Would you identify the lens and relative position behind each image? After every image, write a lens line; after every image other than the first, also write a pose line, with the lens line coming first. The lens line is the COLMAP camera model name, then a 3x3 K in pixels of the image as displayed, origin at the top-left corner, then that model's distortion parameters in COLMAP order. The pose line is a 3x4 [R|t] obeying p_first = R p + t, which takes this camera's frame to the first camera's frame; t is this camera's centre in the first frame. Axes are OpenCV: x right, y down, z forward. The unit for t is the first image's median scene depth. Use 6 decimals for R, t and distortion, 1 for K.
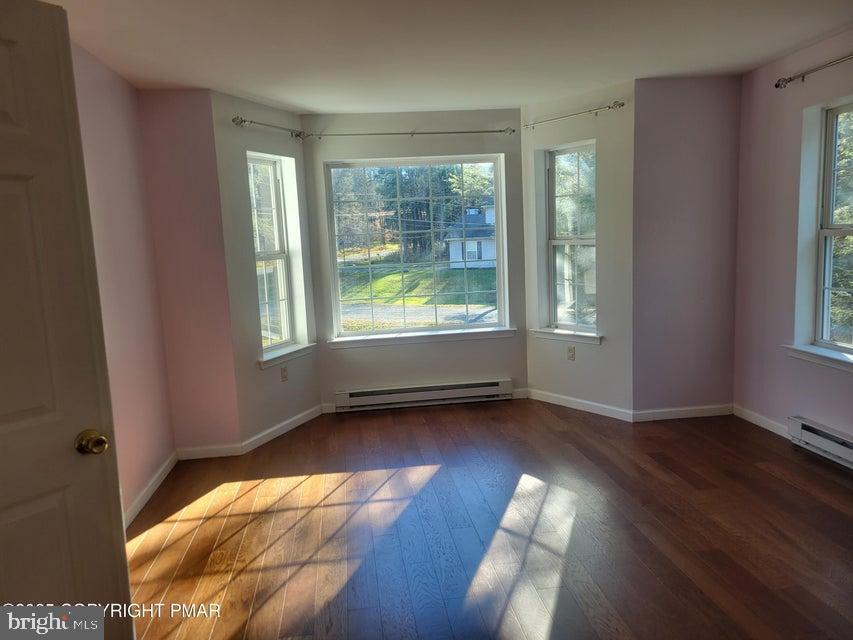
lens RADIAL K [[631.5, 0, 426.6], [0, 631.5, 318.2], [0, 0, 1]] dist [0.050817, -0.003709]
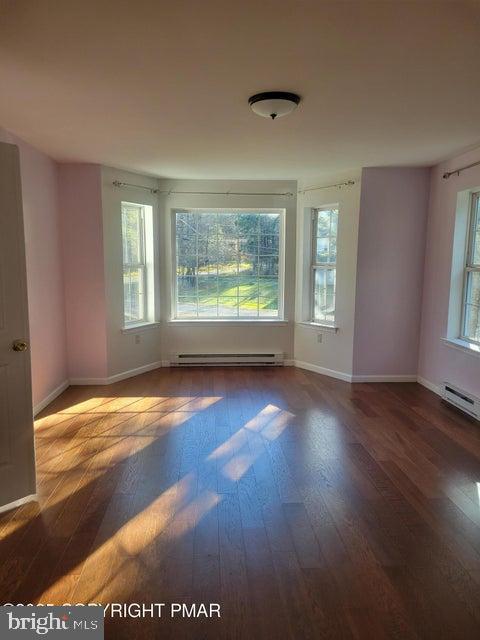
lens RADIAL K [[473.8, 0, 239.5], [0, 473.8, 318.7], [0, 0, 1]] dist [0.050817, -0.003709]
pose [[0.996284, 0.059257, -0.062502, 0.108344], [-0.059359, 0.998237, 0.000233, 0.020466], [0.062405, 0.003478, 0.998045, -0.195935]]
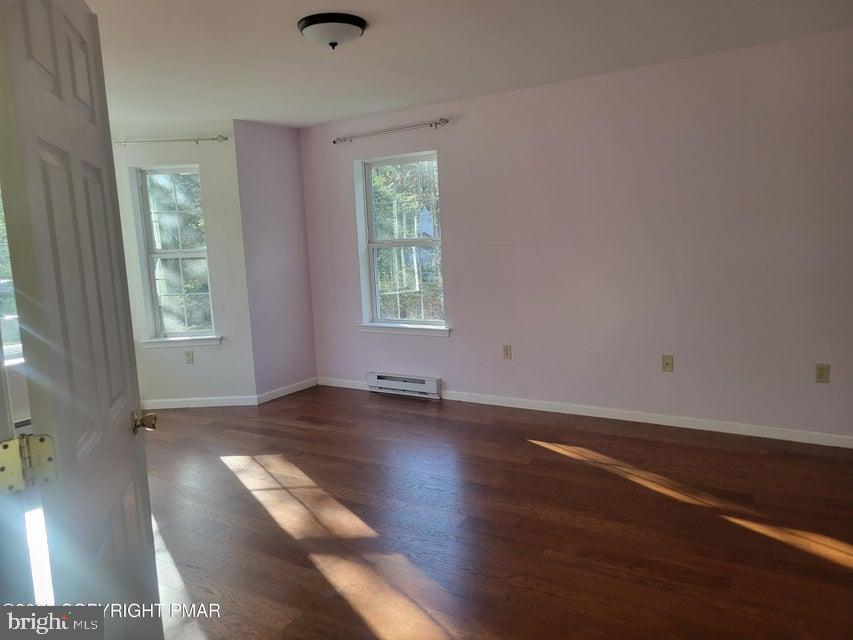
lens RADIAL K [[631.5, 0, 426.6], [0, 631.5, 318.2], [0, 0, 1]] dist [0.050817, -0.003709]
pose [[0.656543, -0.087285, 0.749222, -0.337745], [0.113992, 0.993355, 0.015835, 0.019339], [-0.745626, 0.075009, 0.662130, -0.034959]]
